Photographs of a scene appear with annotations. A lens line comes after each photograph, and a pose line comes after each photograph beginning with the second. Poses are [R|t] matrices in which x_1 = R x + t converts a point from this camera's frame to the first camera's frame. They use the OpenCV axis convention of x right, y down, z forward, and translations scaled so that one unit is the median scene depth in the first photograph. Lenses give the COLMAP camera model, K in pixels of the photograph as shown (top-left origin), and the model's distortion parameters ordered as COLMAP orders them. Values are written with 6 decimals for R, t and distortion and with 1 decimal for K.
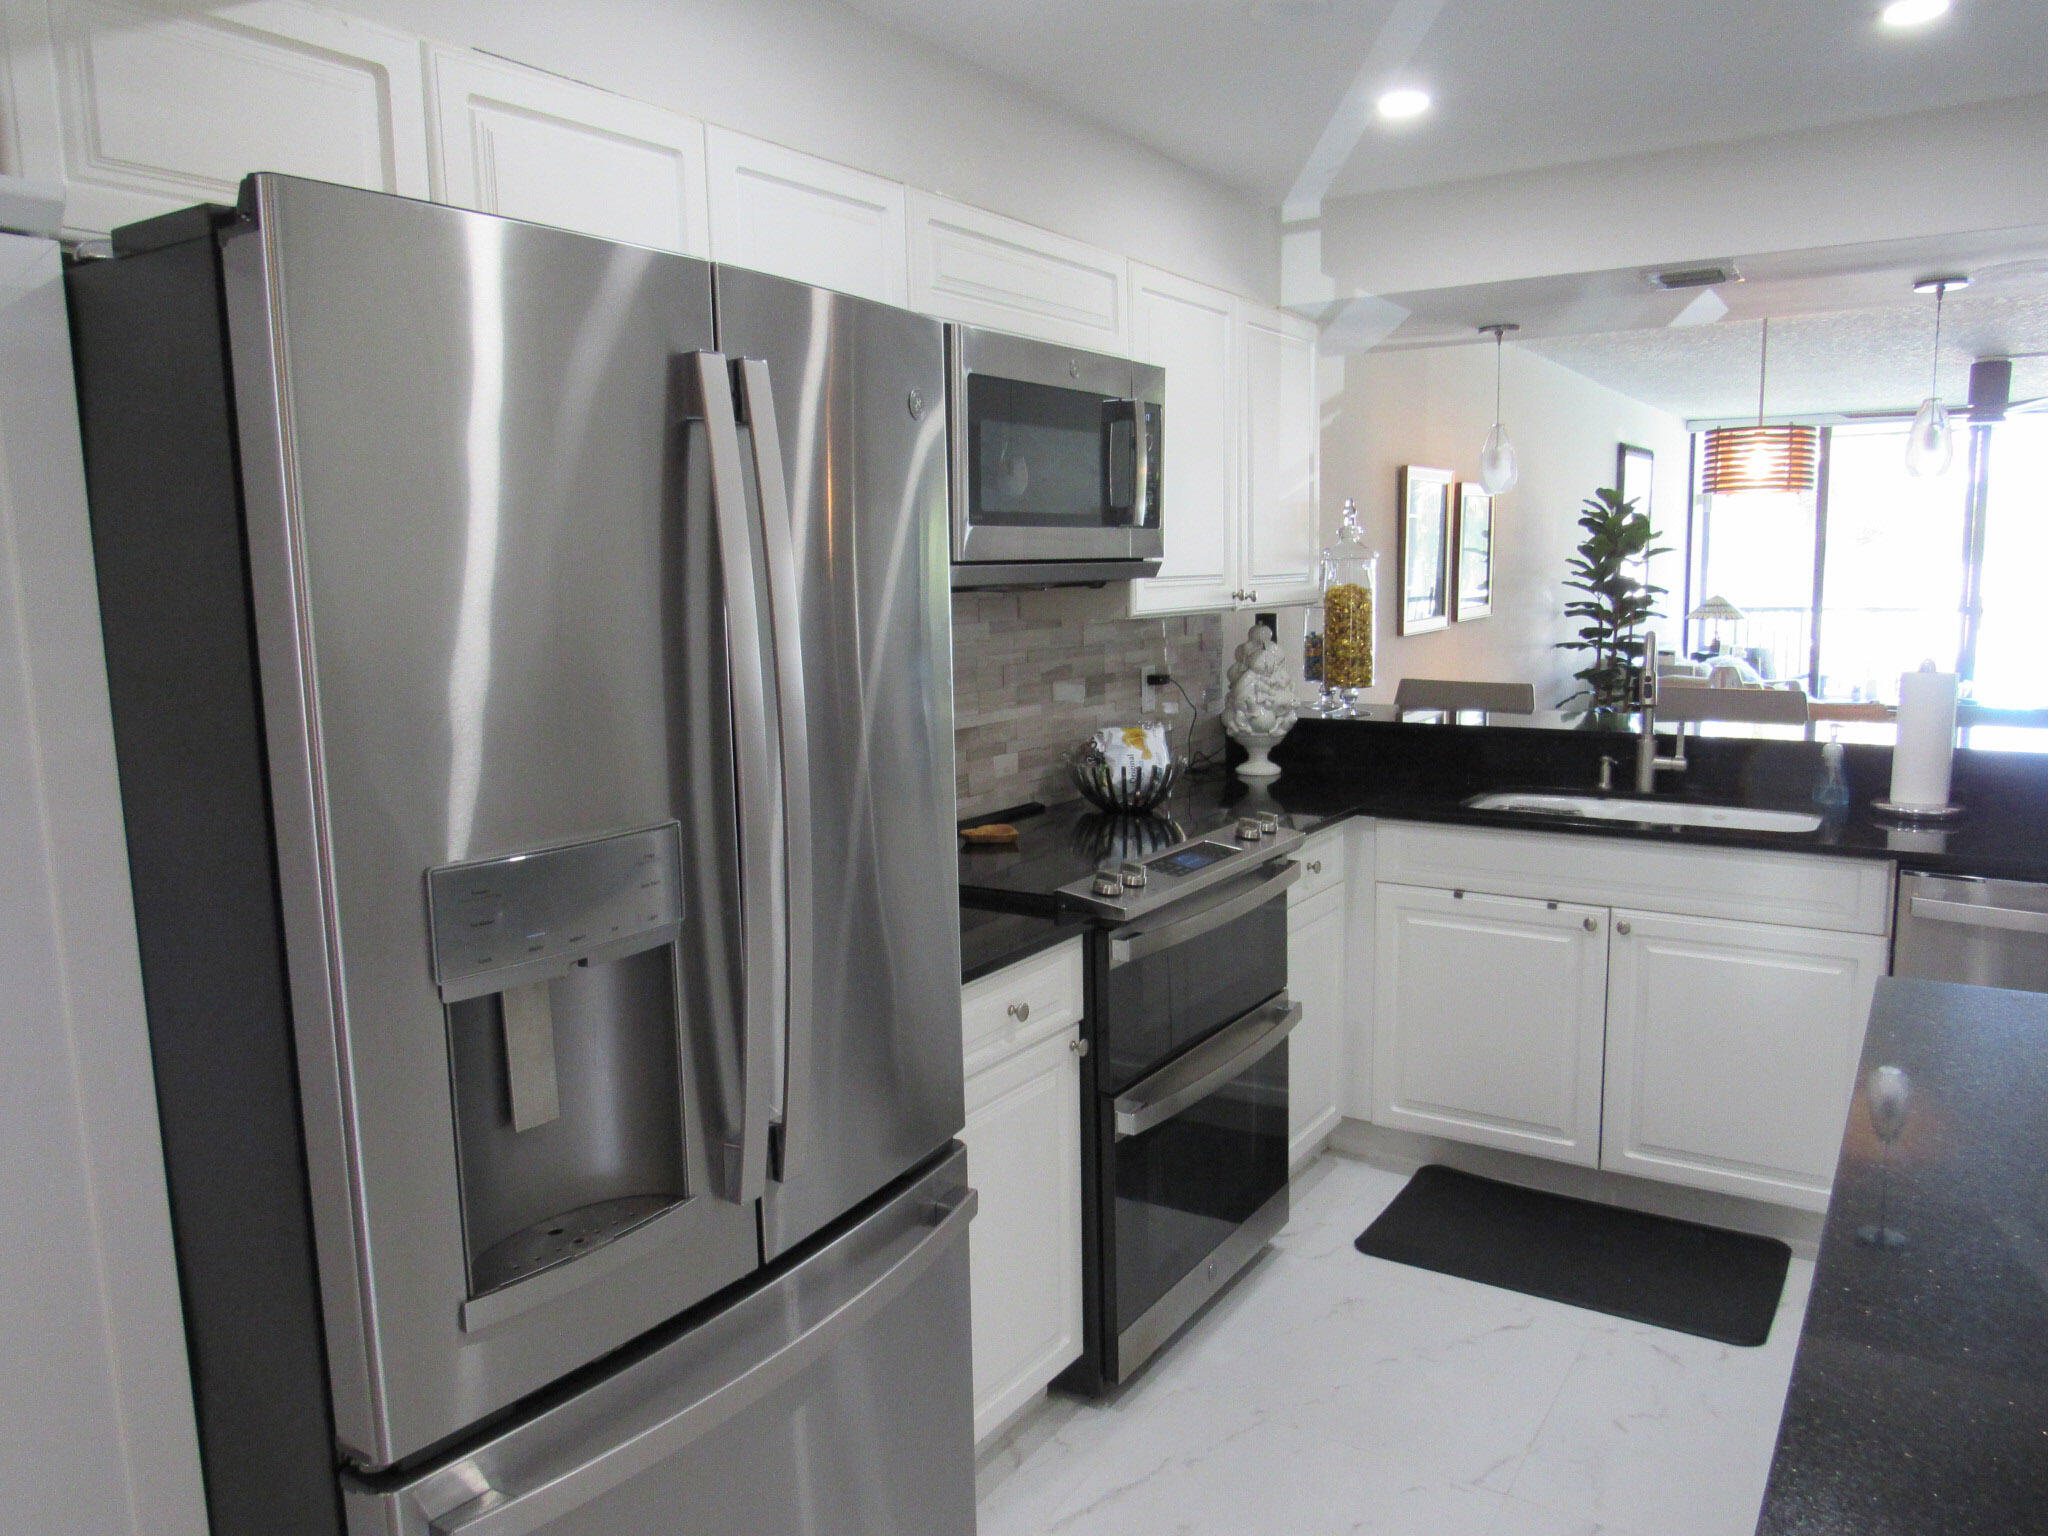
lens RADIAL K [[1467.8, 0, 1023.8], [0, 1467.8, 773.0], [0, 0, 1]] dist [-0.032664, 0.023268]
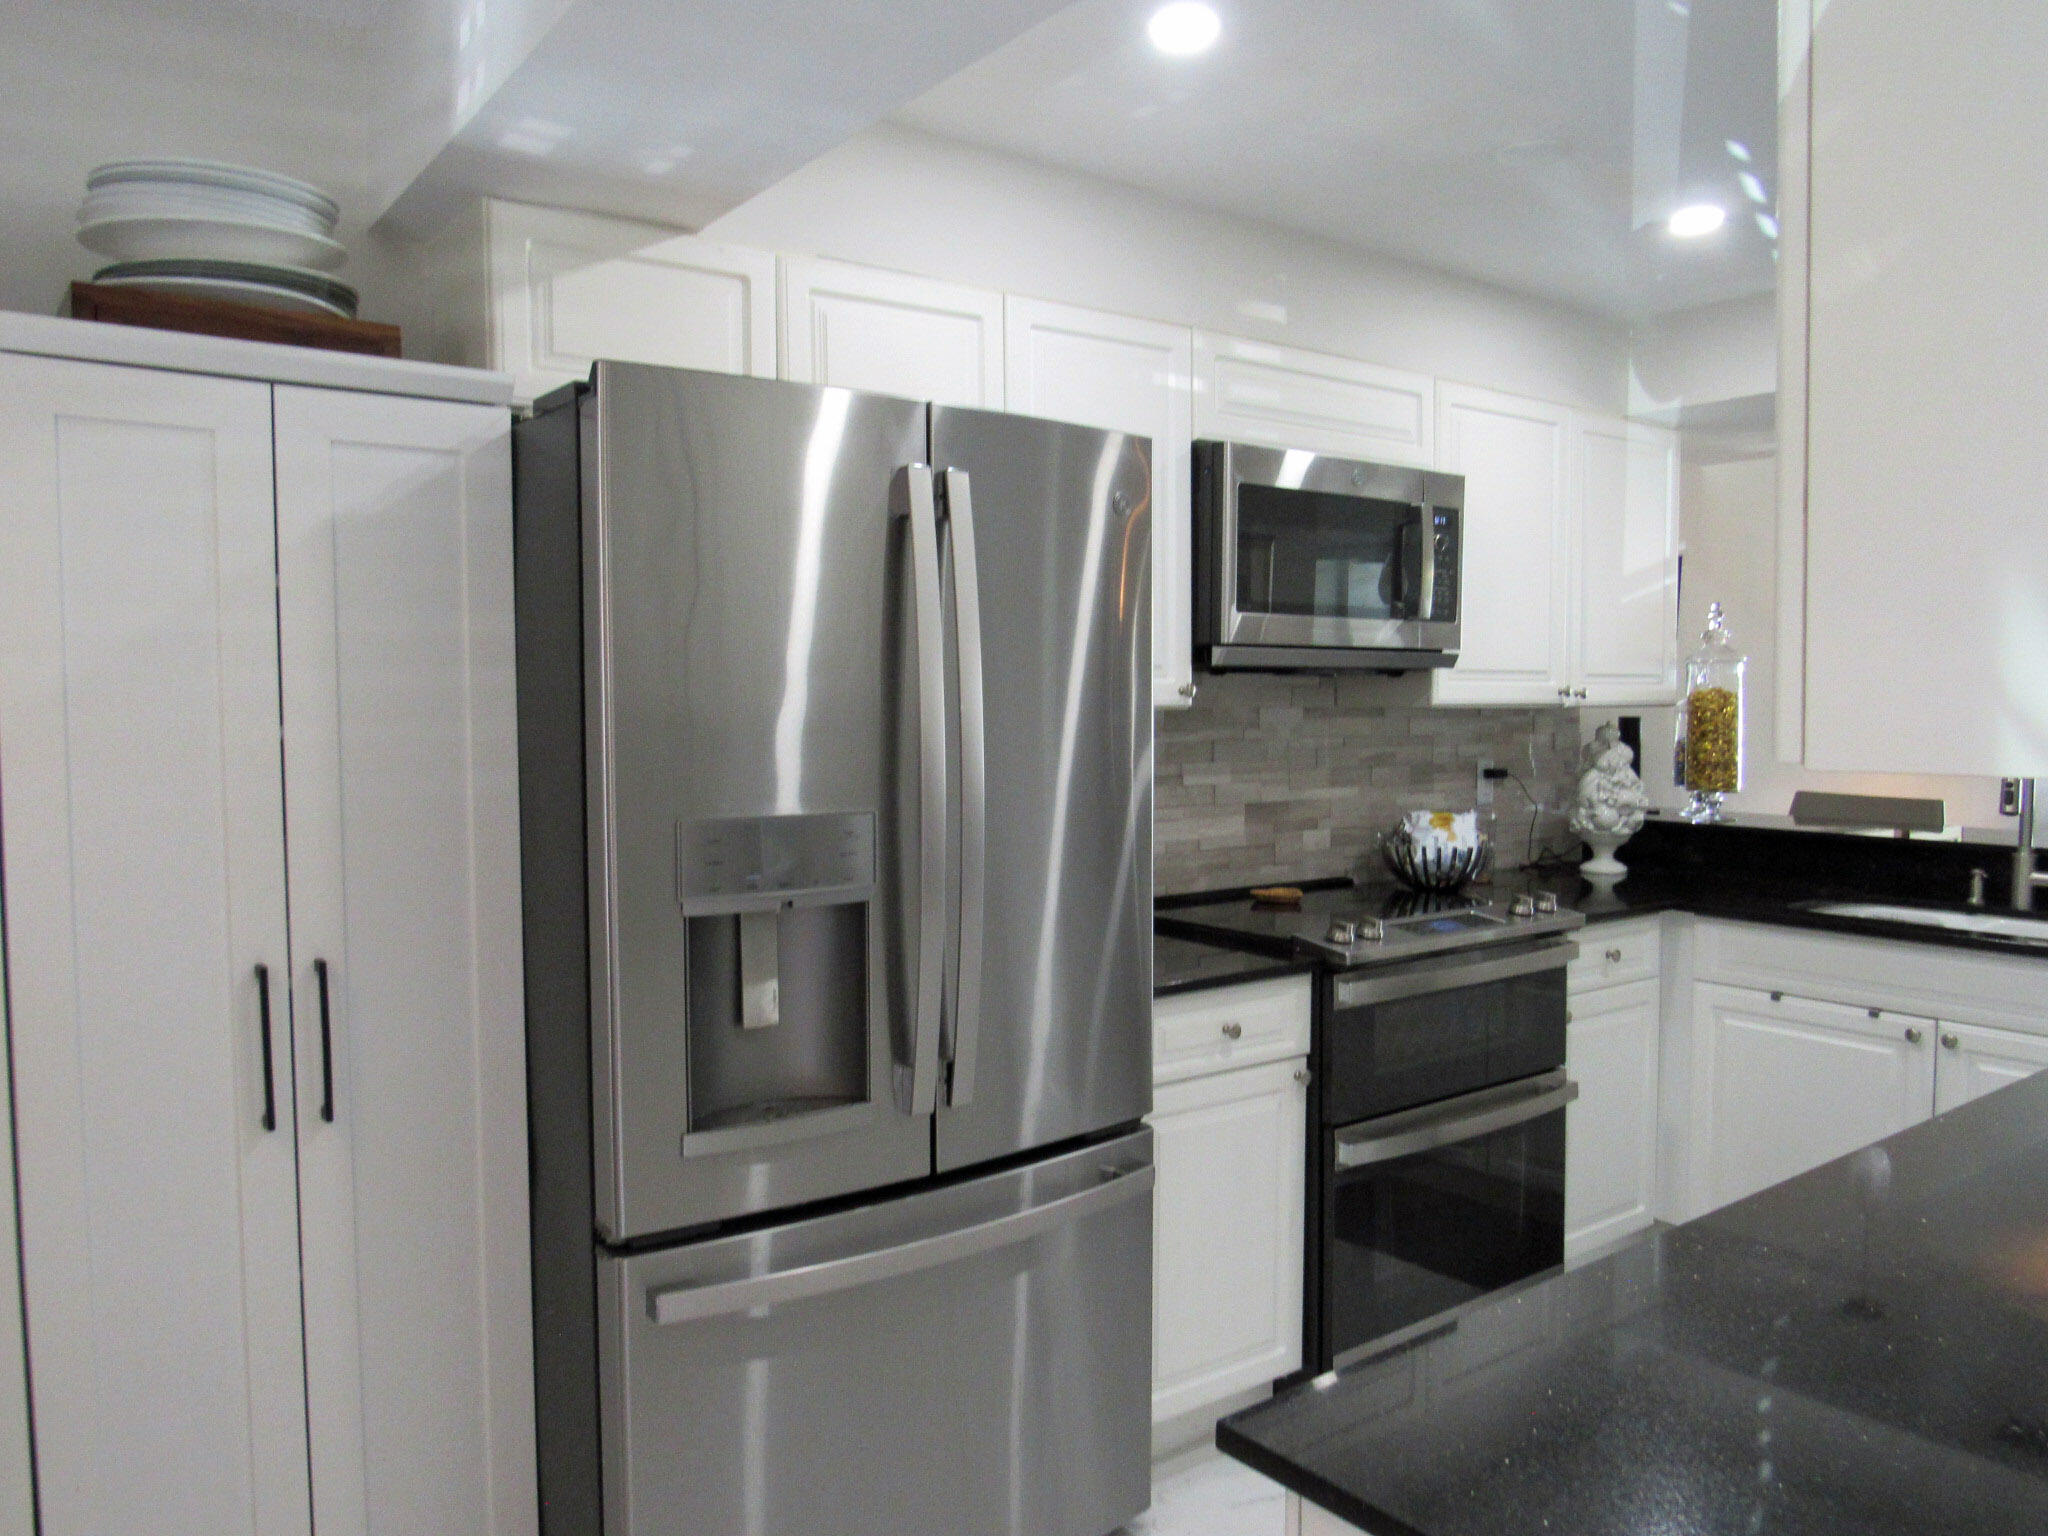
lens RADIAL K [[1467.8, 0, 1023.8], [0, 1467.8, 773.0], [0, 0, 1]] dist [-0.032664, 0.023268]
pose [[0.938382, 0.036915, -0.343624, 0.153826], [-0.066089, 0.995097, -0.073576, 0.038989], [0.339223, 0.091753, 0.936221, -0.092973]]
